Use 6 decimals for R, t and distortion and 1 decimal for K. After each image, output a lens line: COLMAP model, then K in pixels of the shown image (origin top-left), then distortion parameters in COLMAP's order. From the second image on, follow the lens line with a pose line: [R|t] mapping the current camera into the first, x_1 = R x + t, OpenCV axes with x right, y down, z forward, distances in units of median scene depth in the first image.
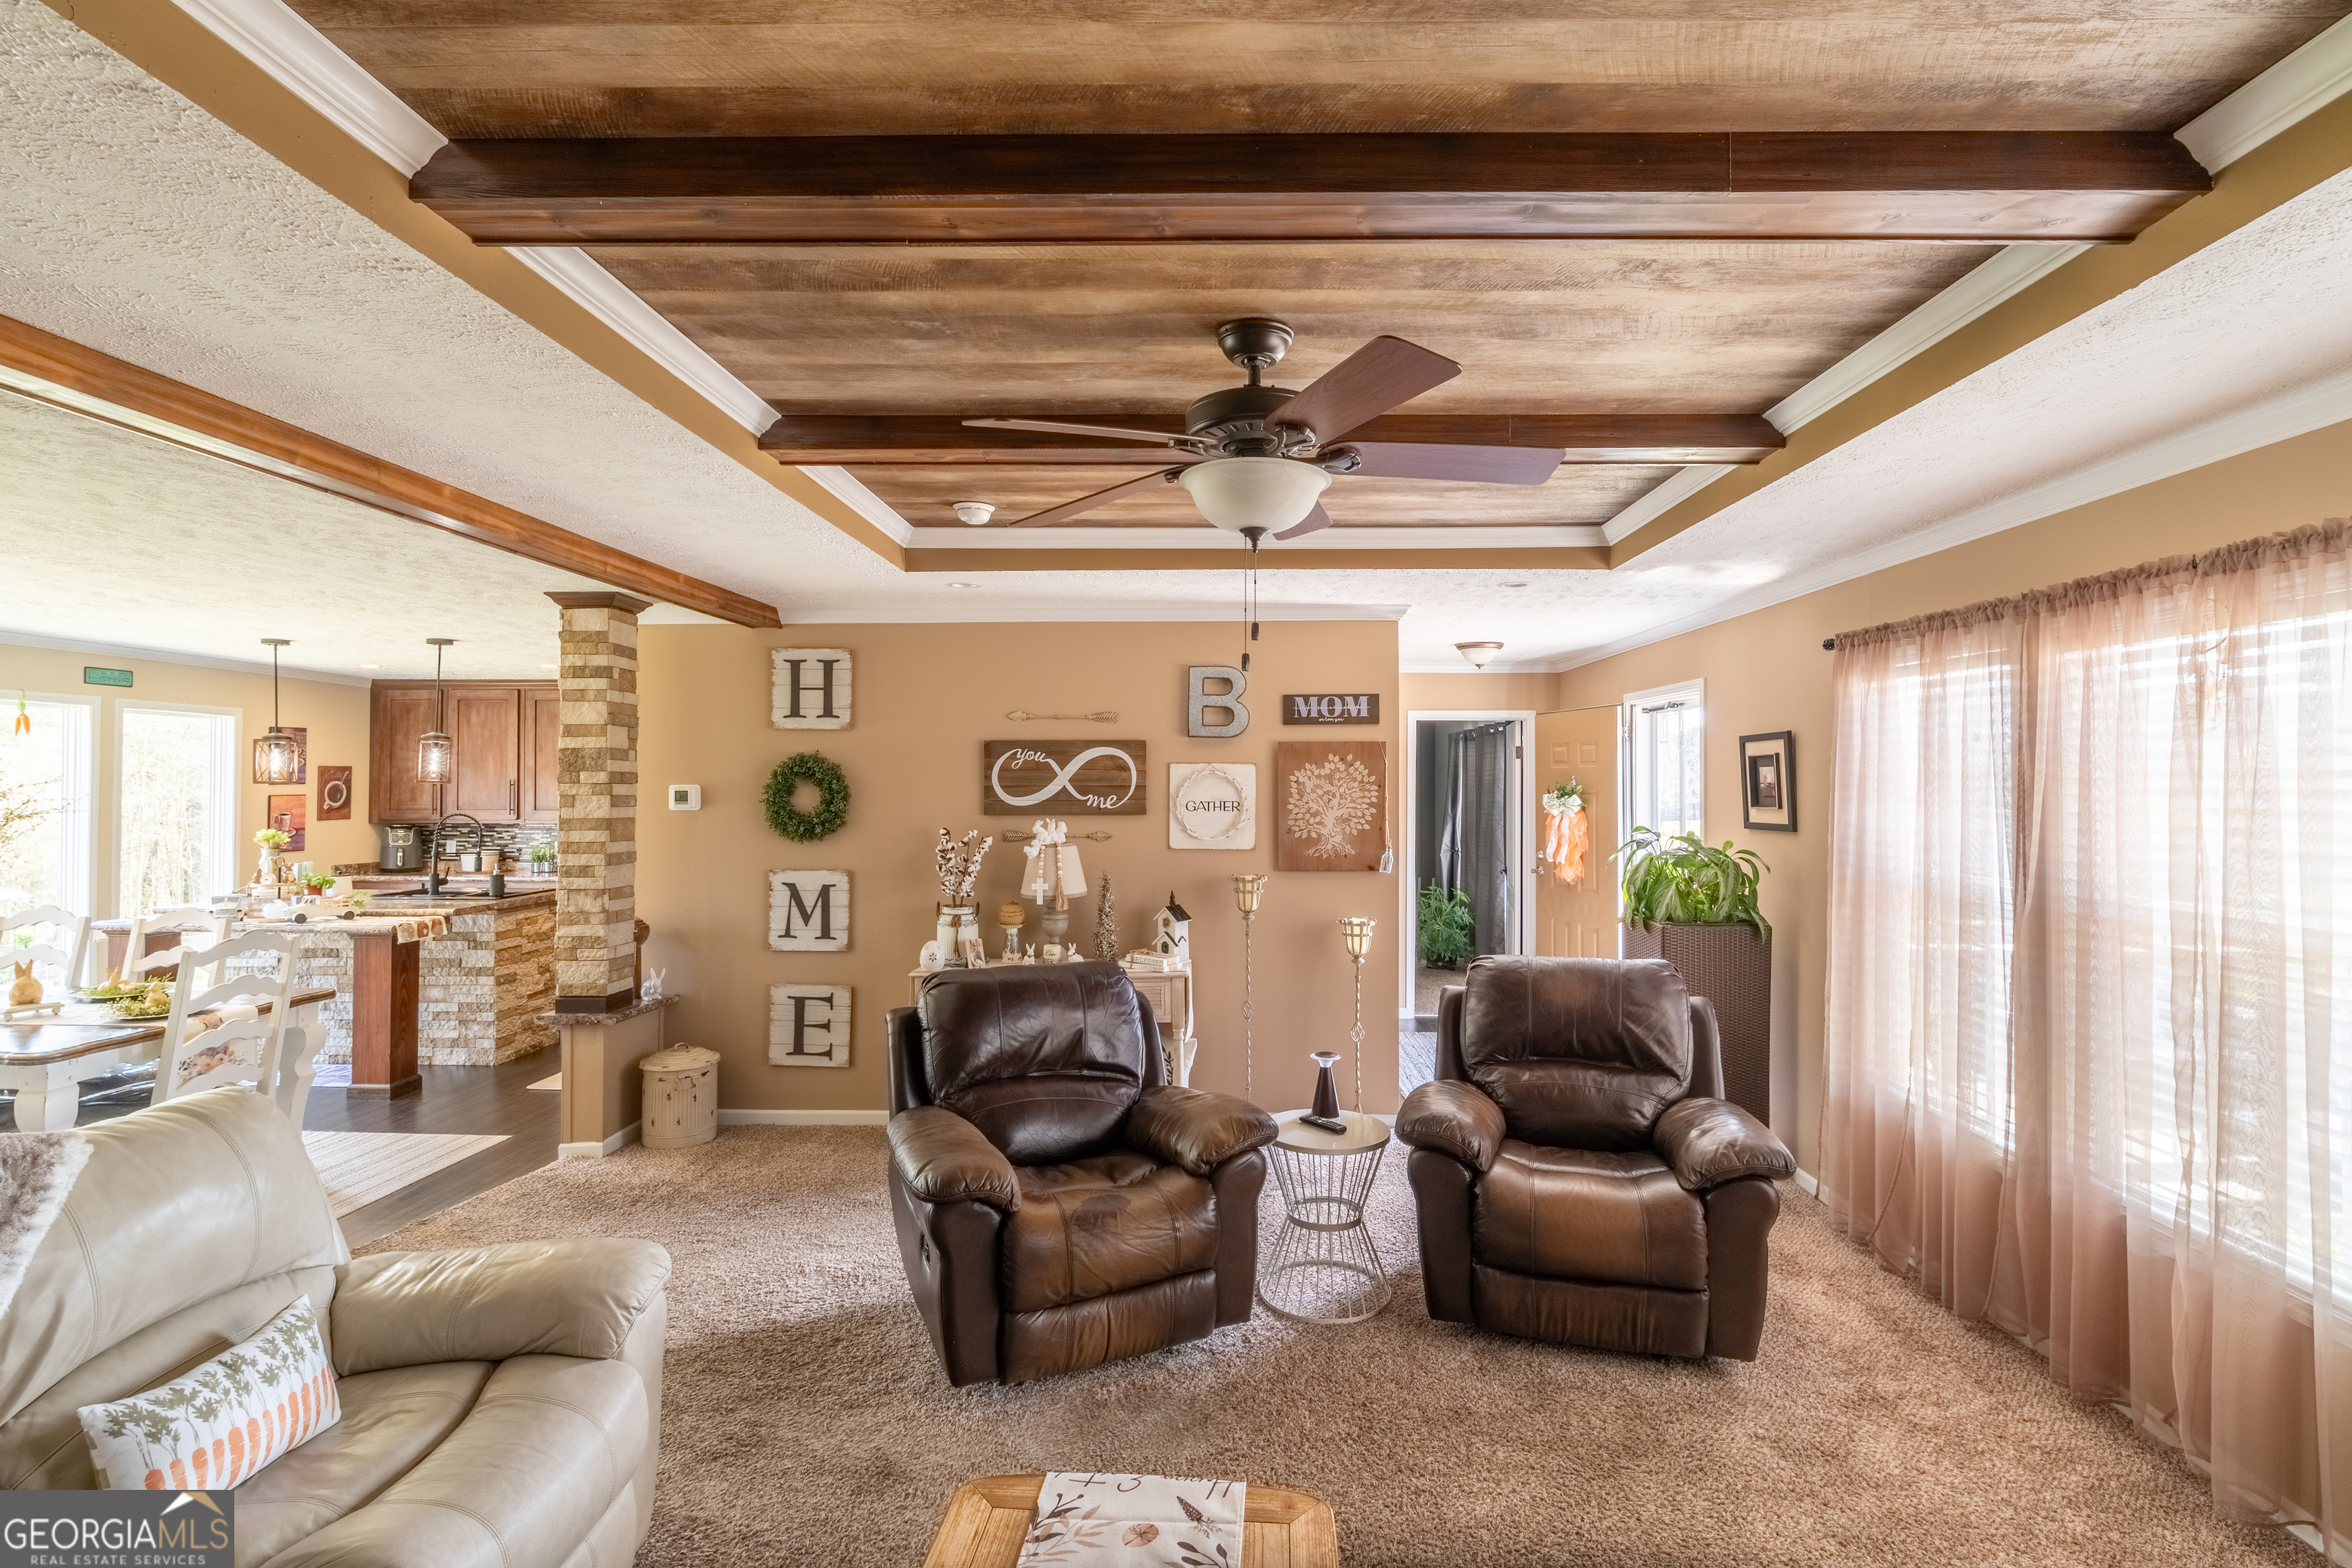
lens RADIAL K [[1098.3, 0, 1197.0], [0, 1098.3, 773.3], [0, 0, 1]] dist [-0.010111, 0.001540]
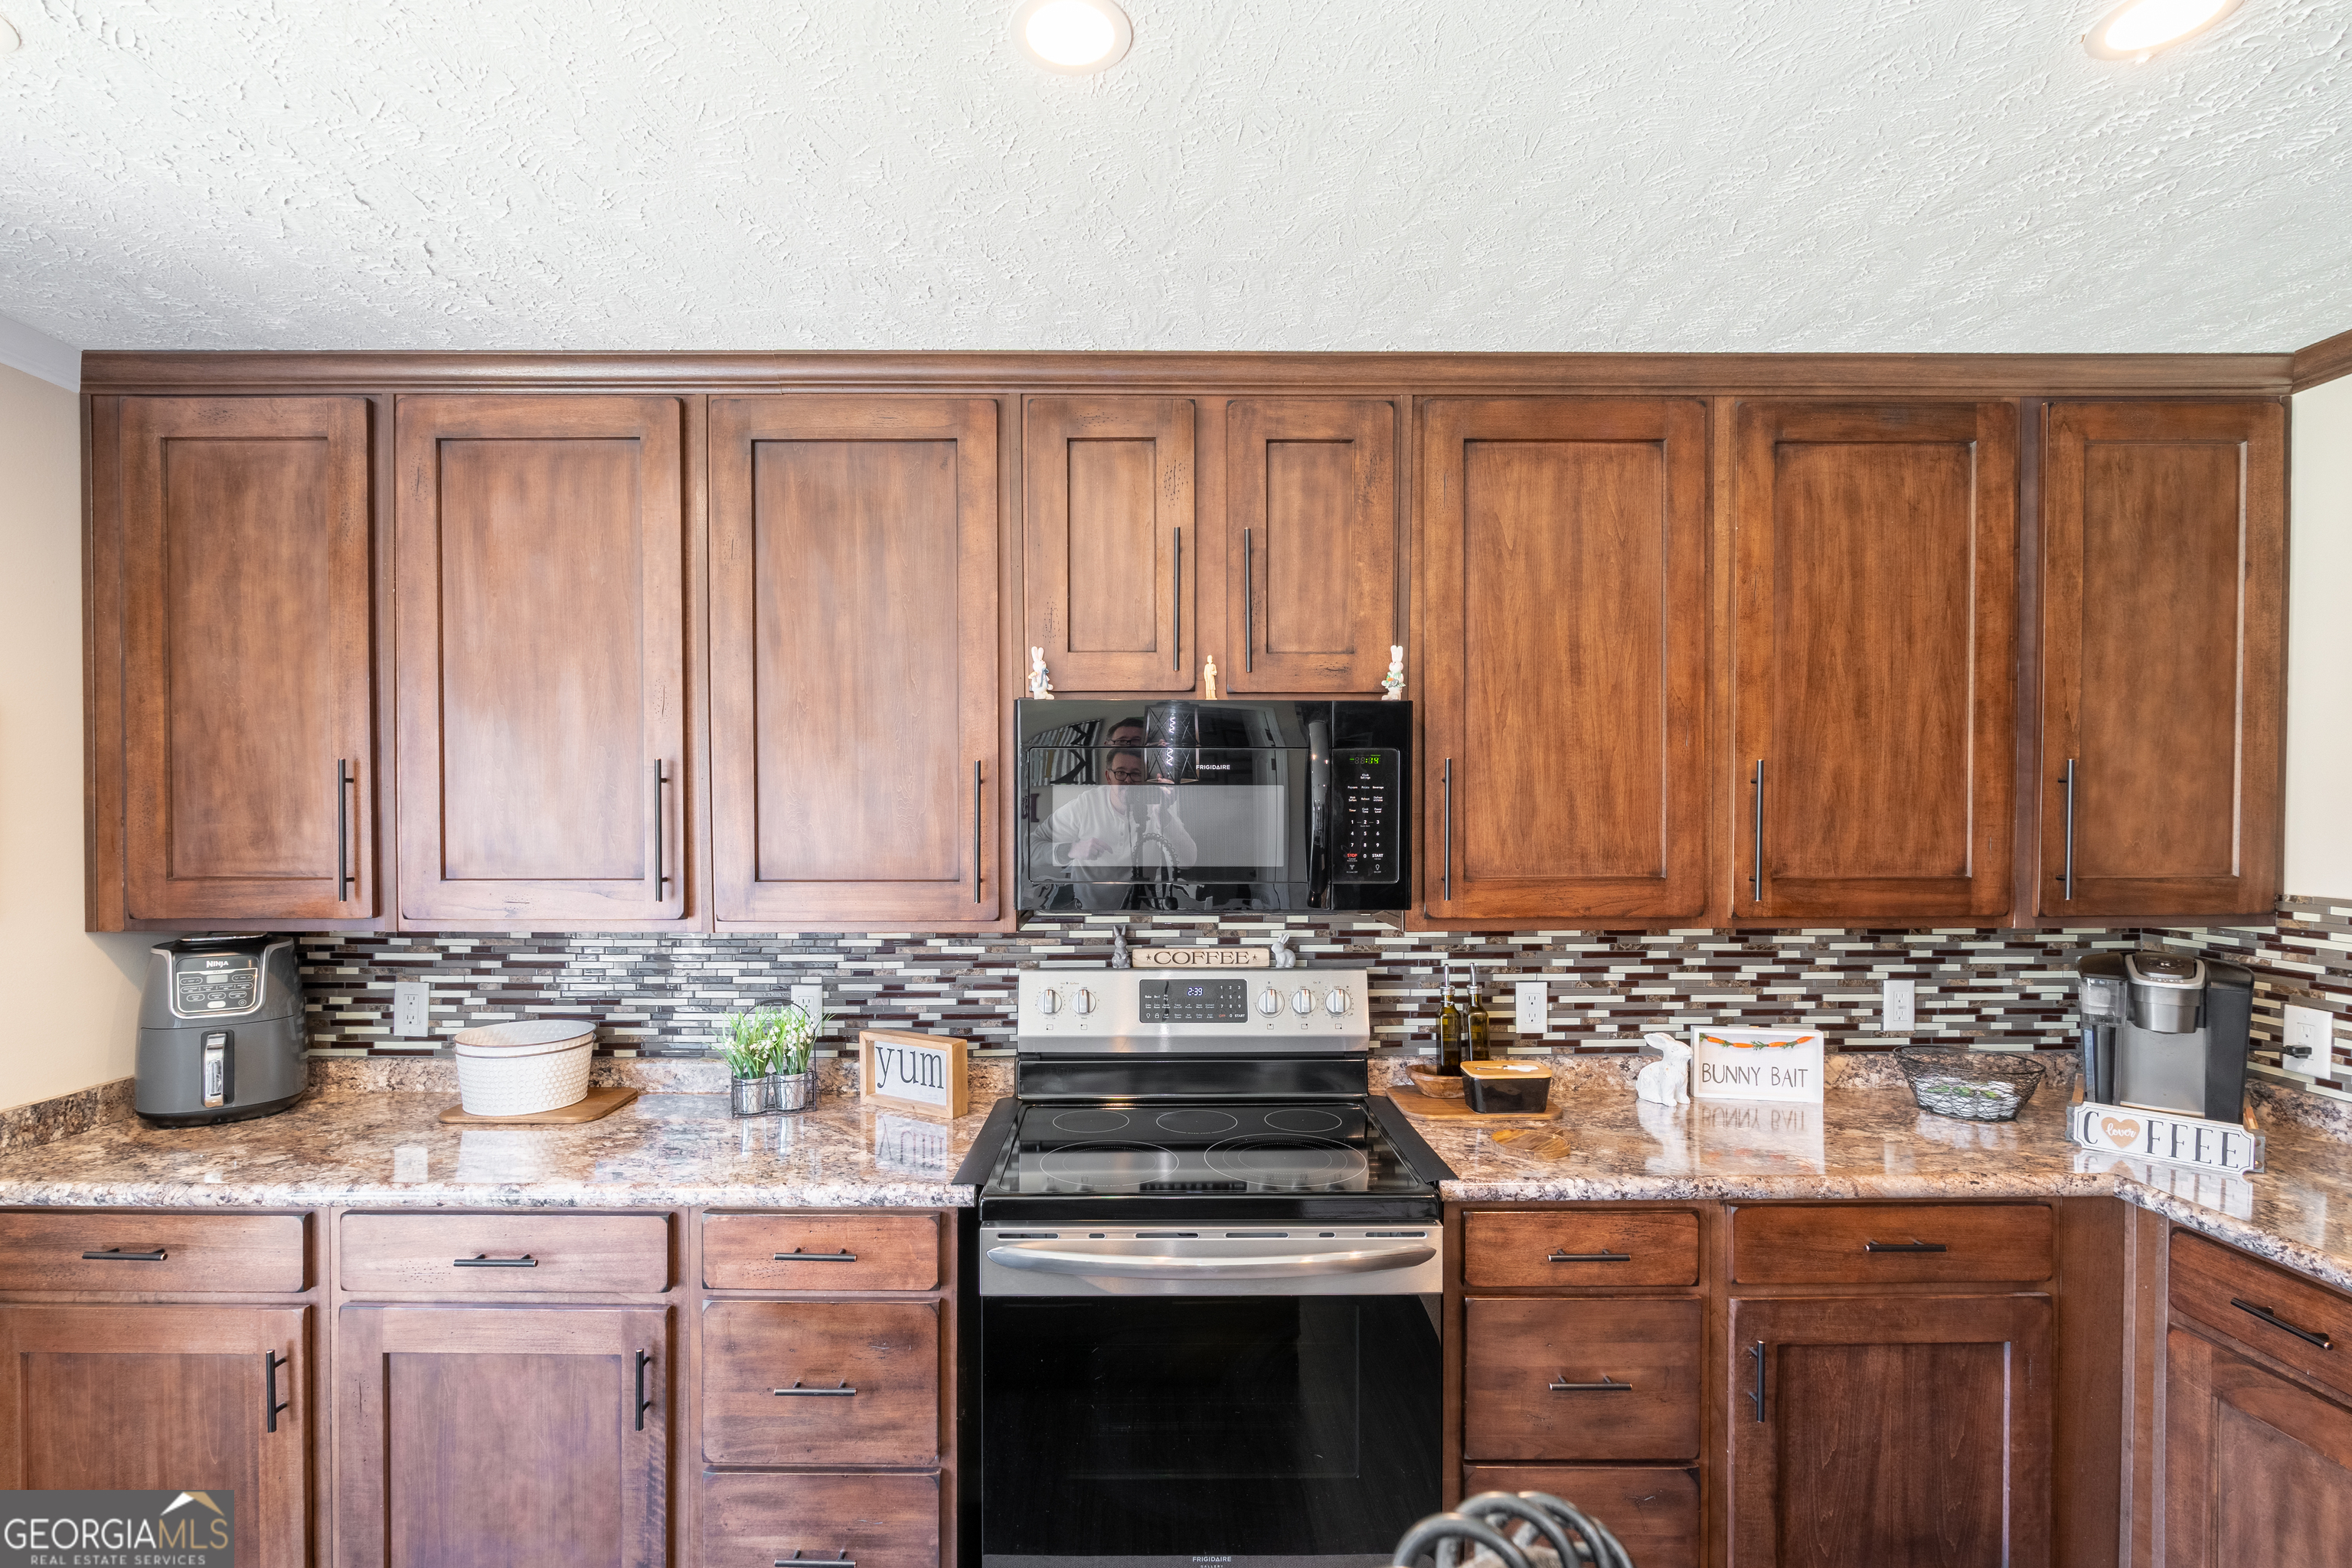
lens RADIAL K [[1098.3, 0, 1126.1], [0, 1098.3, 815.8], [0, 0, 1]] dist [-0.010111, 0.001540]
pose [[0.999967, -0.001789, 0.007975, -0.935229], [0.001618, 0.999770, 0.021400, 0.024274], [-0.008012, -0.021386, 0.999739, 1.343075]]
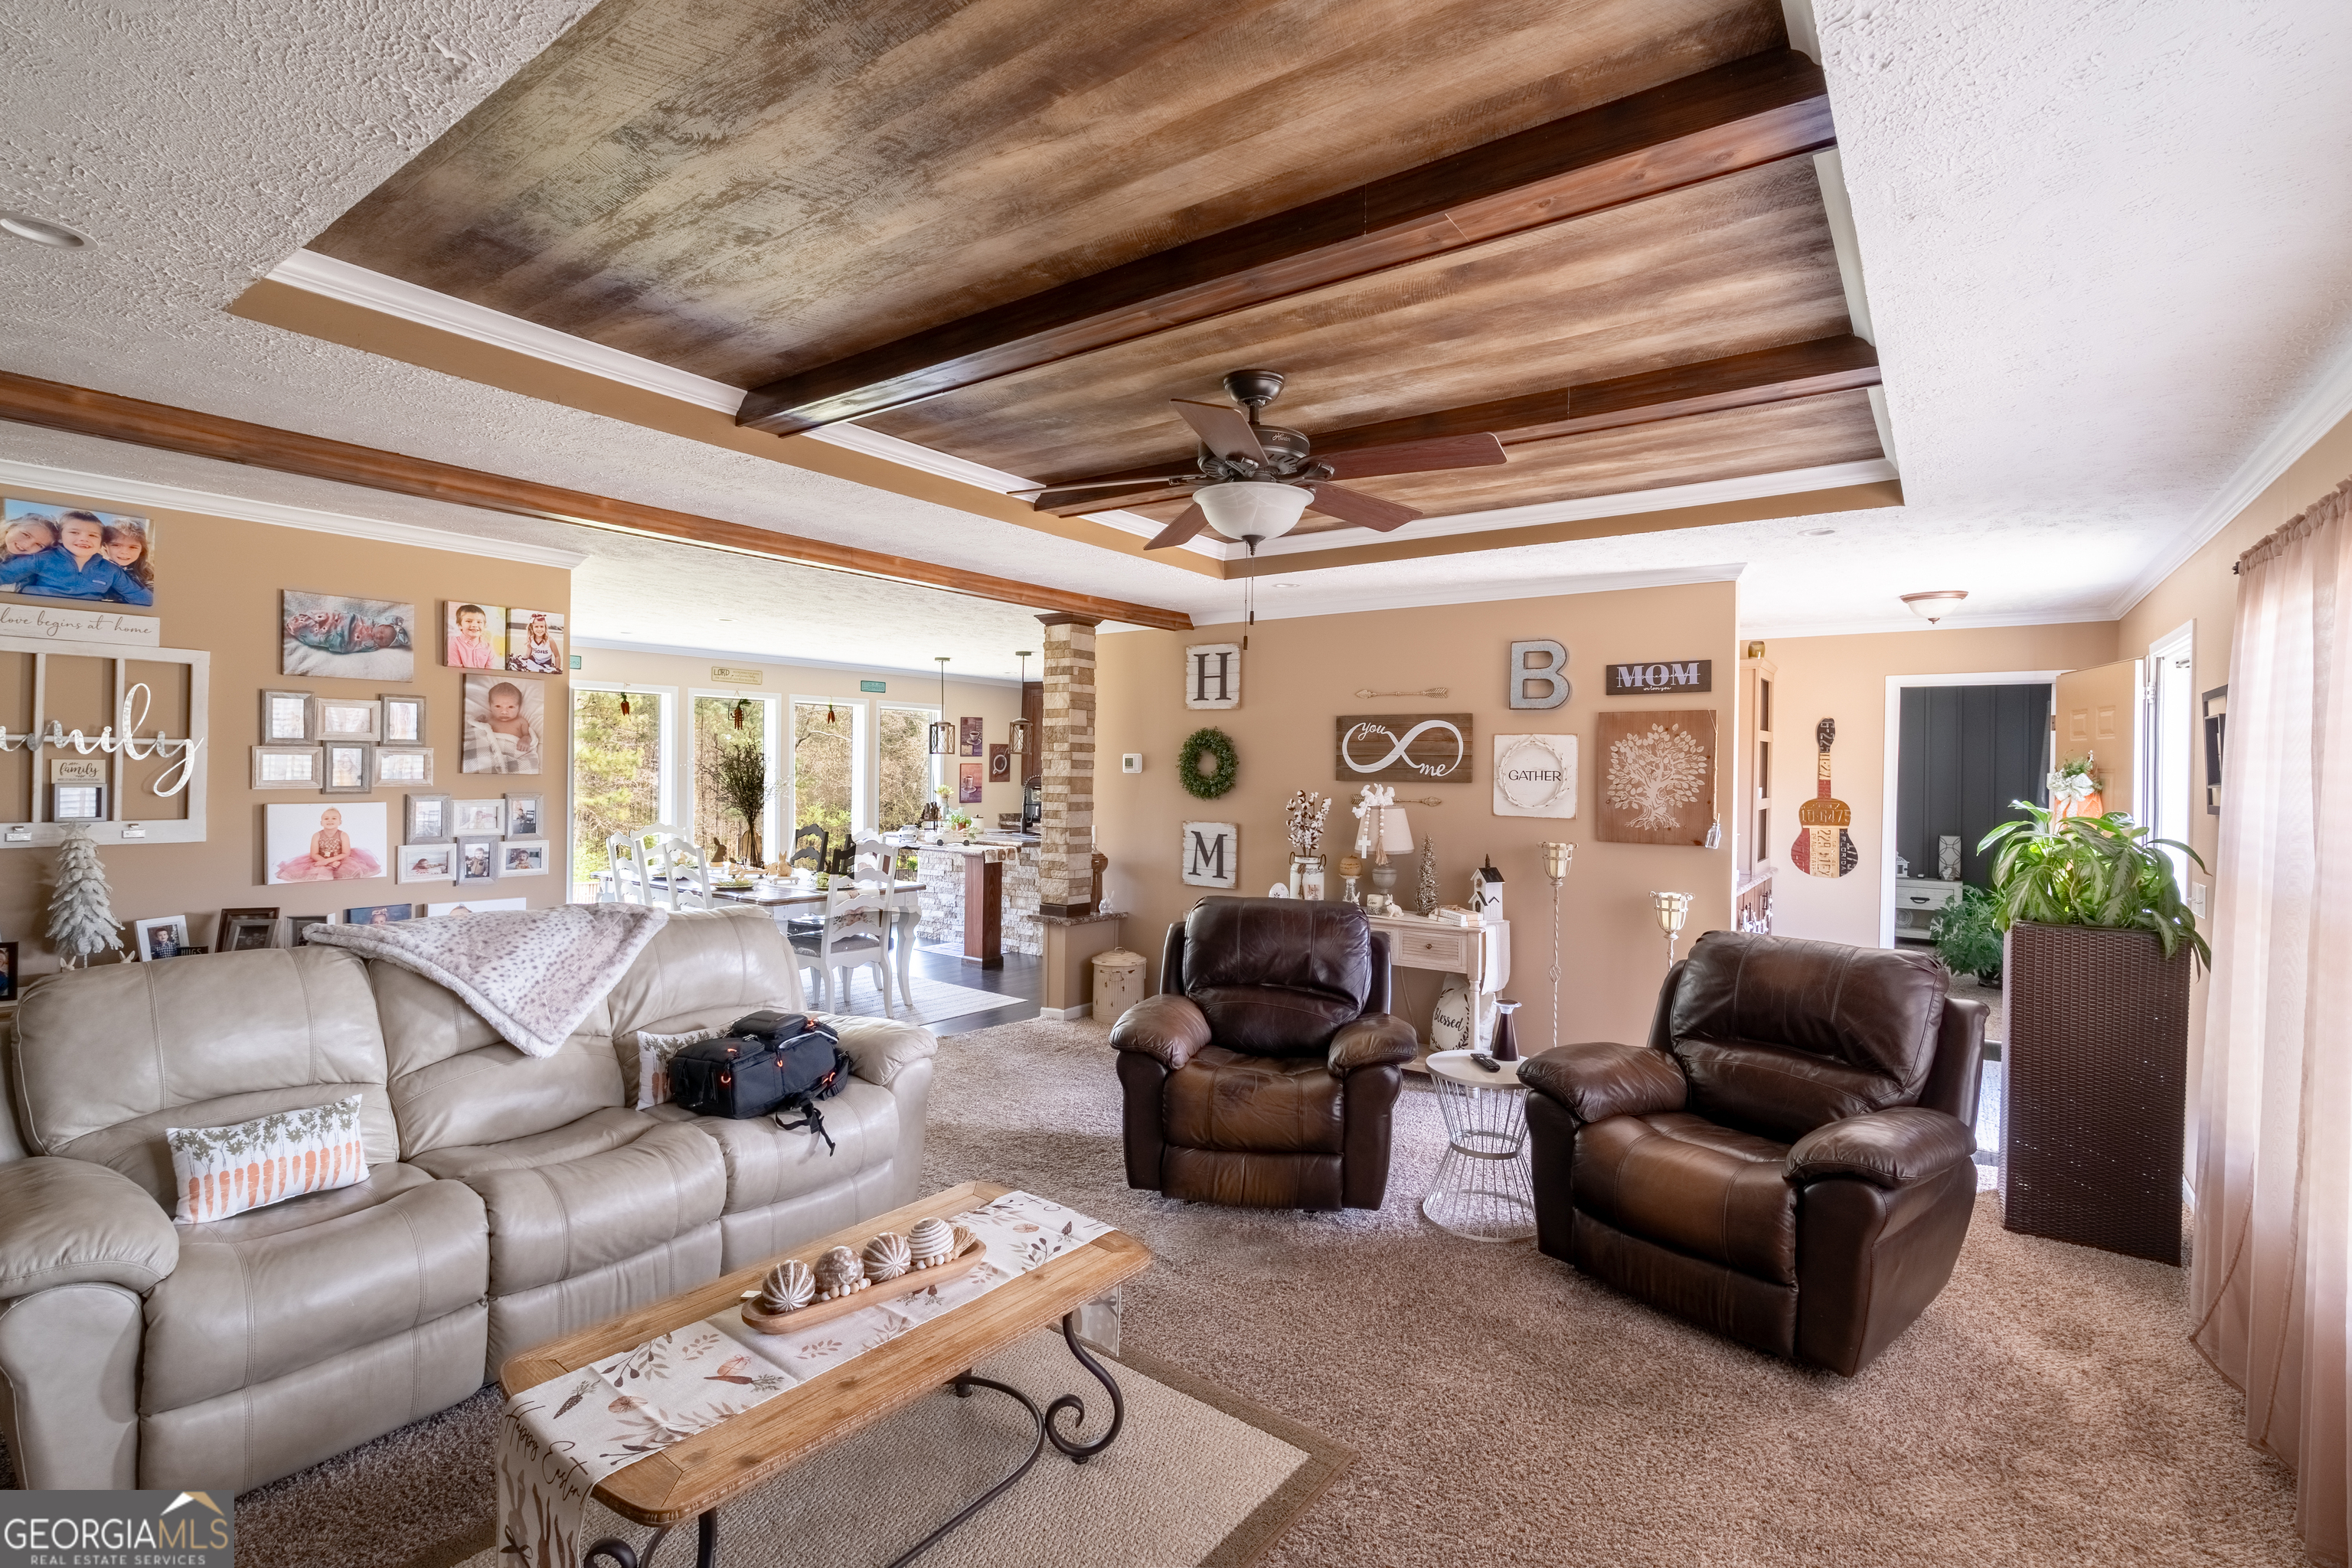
lens RADIAL K [[1098.3, 0, 1181.1], [0, 1098.3, 779.0], [0, 0, 1]] dist [-0.010111, 0.001540]
pose [[0.811448, 0.016294, -0.584198, 0.353763], [-0.006257, 0.999796, 0.019193, 0.015505], [0.584391, -0.011919, 0.811384, -0.034930]]
